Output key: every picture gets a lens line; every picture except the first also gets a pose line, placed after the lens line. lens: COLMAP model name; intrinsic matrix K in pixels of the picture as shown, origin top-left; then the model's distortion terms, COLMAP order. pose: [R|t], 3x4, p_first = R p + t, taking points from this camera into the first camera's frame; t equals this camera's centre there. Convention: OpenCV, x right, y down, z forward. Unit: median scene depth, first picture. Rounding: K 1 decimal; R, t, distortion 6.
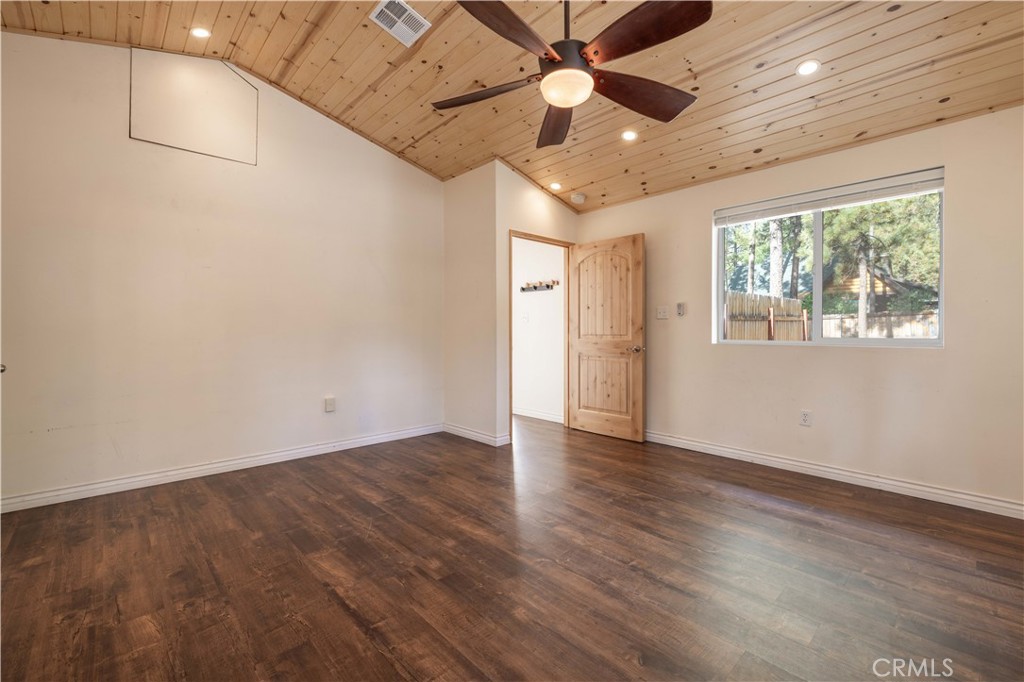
lens RADIAL K [[438.9, 0, 506.8], [0, 438.9, 337.0], [0, 0, 1]] dist [0.001943, -0.000961]
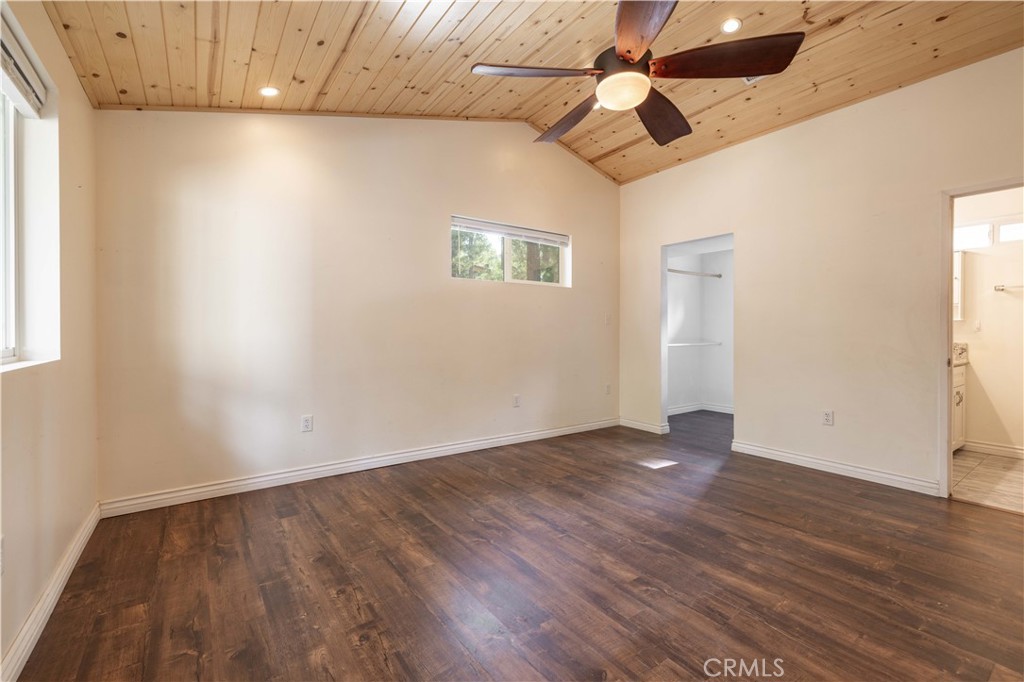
lens RADIAL K [[438.9, 0, 515.6], [0, 438.9, 330.2], [0, 0, 1]] dist [0.001943, -0.000961]
pose [[-0.995191, -0.000814, 0.097954, 0.230634], [0.000580, 0.999899, 0.014205, -0.026745], [-0.097956, 0.014194, -0.995090, 1.670684]]
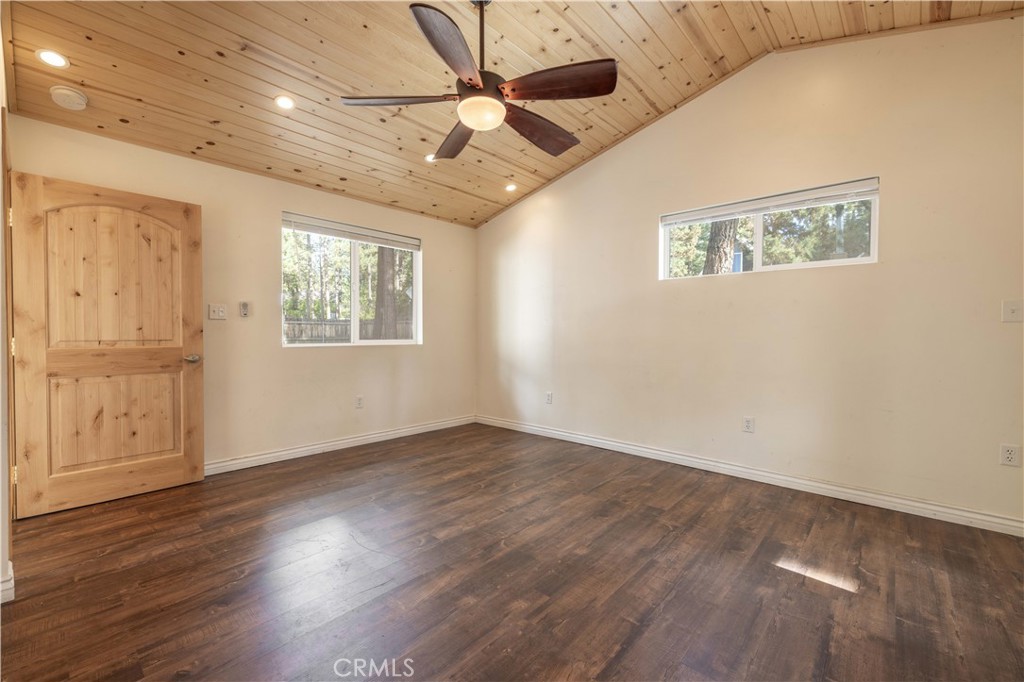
lens RADIAL K [[438.9, 0, 509.7], [0, 438.9, 337.8], [0, 0, 1]] dist [0.001943, -0.000961]
pose [[-0.103158, -0.010542, 0.994609, -0.797735], [0.013358, 0.999839, 0.011982, -0.015091], [-0.994575, 0.014522, -0.103000, 0.862956]]
